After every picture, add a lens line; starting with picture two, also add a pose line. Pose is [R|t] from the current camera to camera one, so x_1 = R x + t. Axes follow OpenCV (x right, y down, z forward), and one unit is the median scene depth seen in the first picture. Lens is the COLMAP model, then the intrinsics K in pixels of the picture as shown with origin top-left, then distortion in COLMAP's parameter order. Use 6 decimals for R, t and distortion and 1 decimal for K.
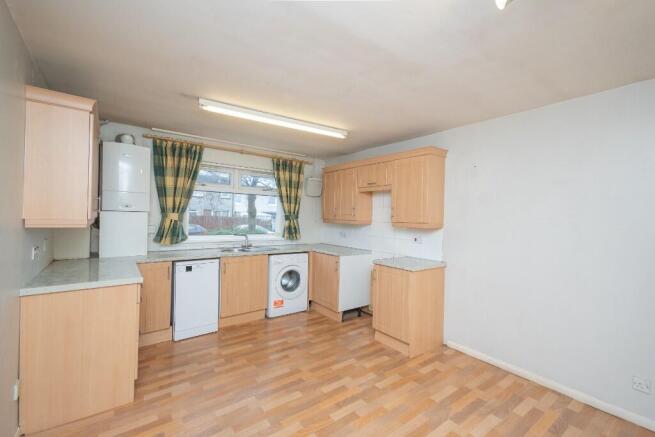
lens RADIAL K [[286.4, 0, 329.3], [0, 286.4, 216.1], [0, 0, 1]] dist [0.013001, -0.006496]
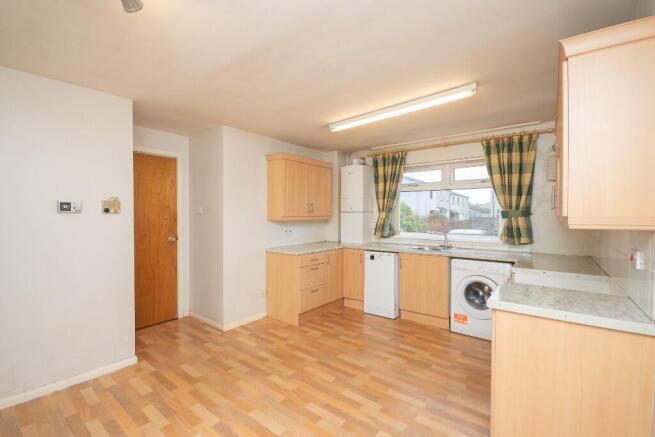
lens RADIAL K [[286.4, 0, 325.1], [0, 286.4, 220.1], [0, 0, 1]] dist [0.013001, -0.006496]
pose [[0.251429, -0.001555, -0.967875, 0.596009], [0.007722, 0.999970, 0.000399, 0.020577], [0.967845, -0.007574, 0.251433, 0.465694]]
